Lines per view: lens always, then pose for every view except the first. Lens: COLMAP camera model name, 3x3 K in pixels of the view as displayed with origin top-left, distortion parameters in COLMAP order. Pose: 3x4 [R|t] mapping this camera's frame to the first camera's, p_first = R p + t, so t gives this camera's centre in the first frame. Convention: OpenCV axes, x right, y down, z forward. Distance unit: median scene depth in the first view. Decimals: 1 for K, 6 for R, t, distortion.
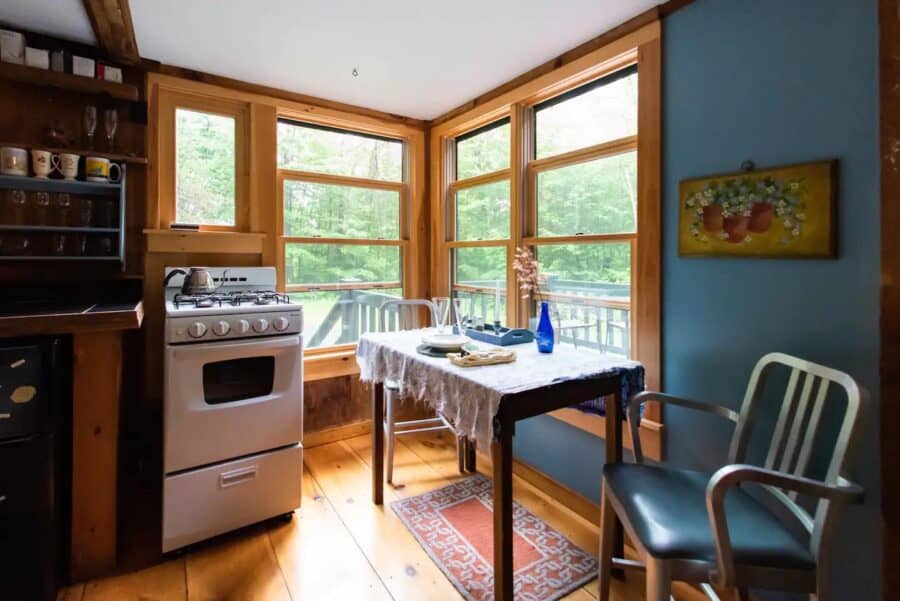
lens RADIAL K [[416.4, 0, 447.6], [0, 416.4, 251.1], [0, 0, 1]] dist [0.009517, -0.000677]
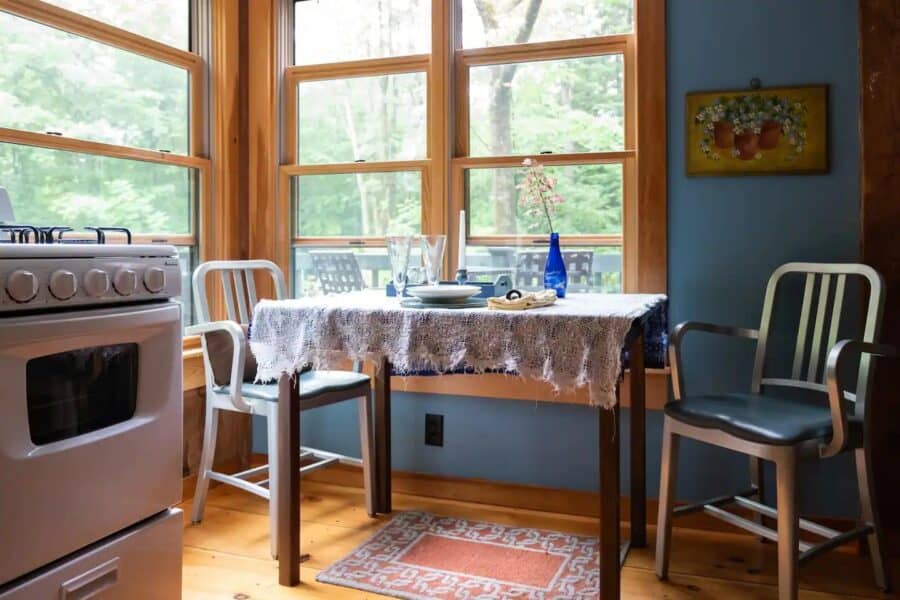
lens RADIAL K [[721.2, 0, 451.2], [0, 721.2, 237.5], [0, 0, 1]] dist [-0.032266, -0.001130]
pose [[0.791604, 0.003329, 0.611025, -0.654943], [-0.001407, 0.999992, -0.003626, 0.124771], [-0.611033, 0.002010, 0.791603, 0.067305]]
